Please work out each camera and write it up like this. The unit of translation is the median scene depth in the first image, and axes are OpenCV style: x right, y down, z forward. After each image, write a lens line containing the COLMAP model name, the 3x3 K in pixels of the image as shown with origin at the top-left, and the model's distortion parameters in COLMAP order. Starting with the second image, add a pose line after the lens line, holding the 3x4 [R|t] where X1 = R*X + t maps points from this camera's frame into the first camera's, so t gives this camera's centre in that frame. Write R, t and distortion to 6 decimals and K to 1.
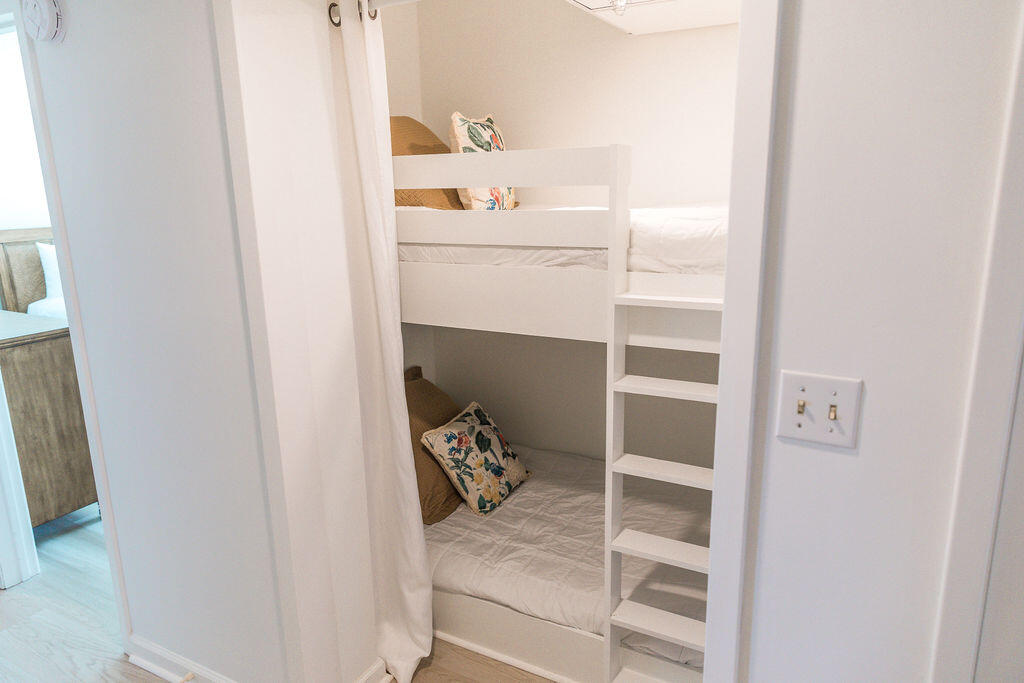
lens RADIAL K [[692.5, 0, 512.0], [0, 692.5, 341.5], [0, 0, 1]] dist [0.010921, 0.000405]
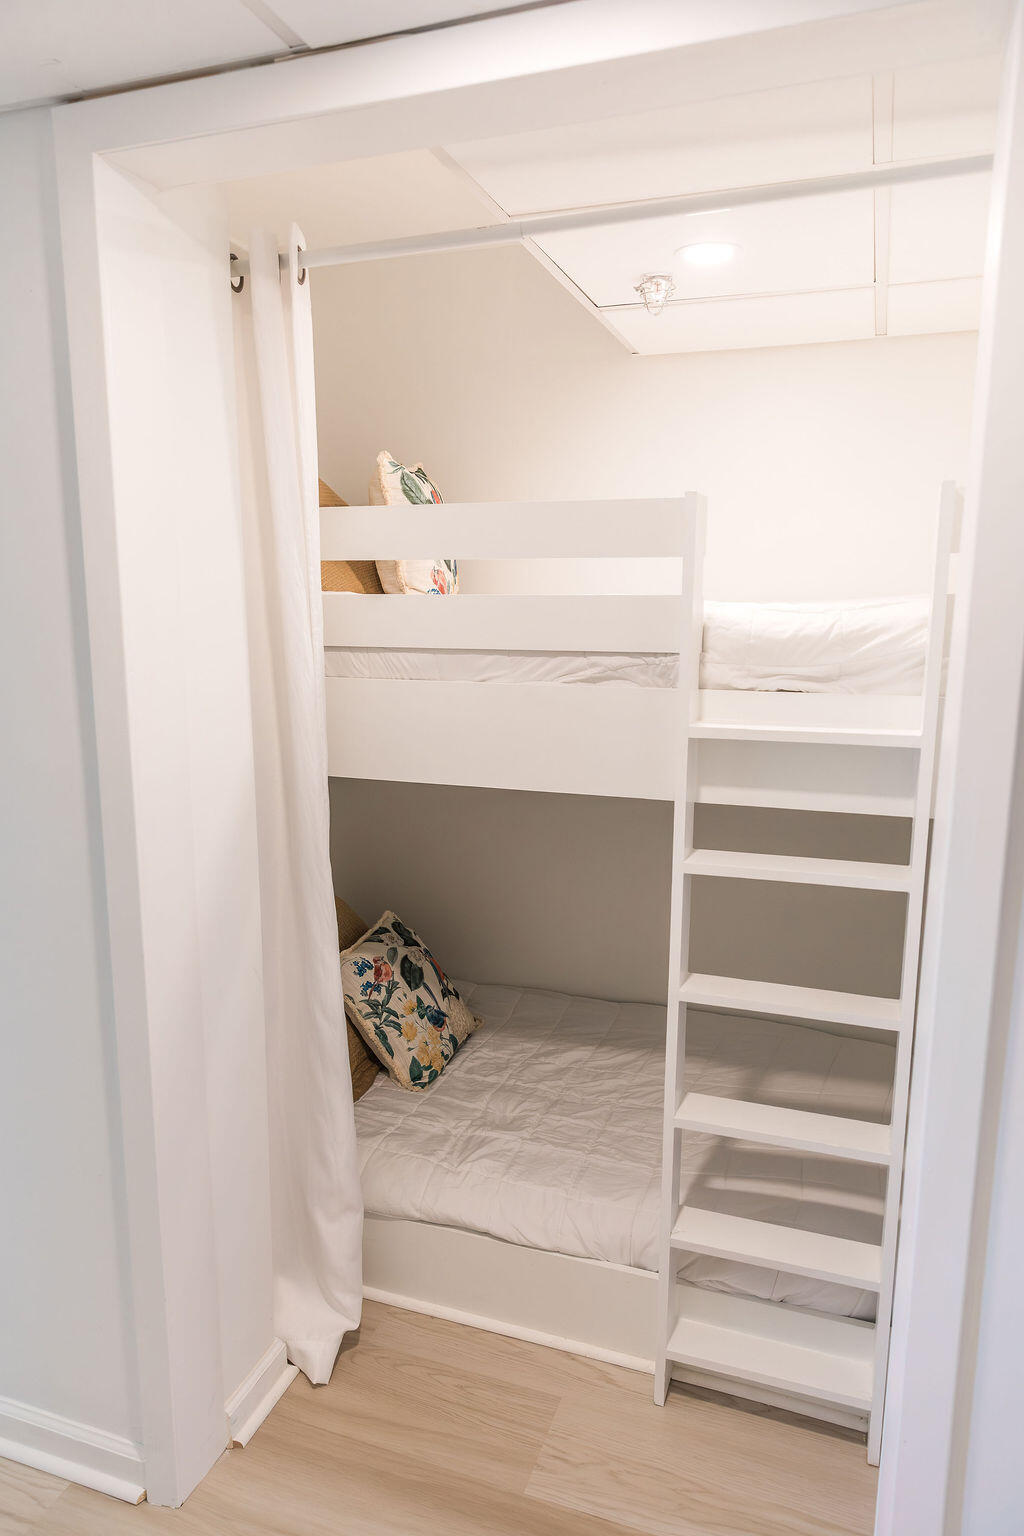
lens RADIAL K [[1038.7, 0, 510.1], [0, 1038.7, 775.0], [0, 0, 1]] dist [0.010921, 0.000405]
pose [[0.986214, -0.003366, 0.165439, -0.126142], [0.013275, 0.998180, -0.058825, 0.025722], [-0.164940, 0.060211, 0.984464, 0.052438]]
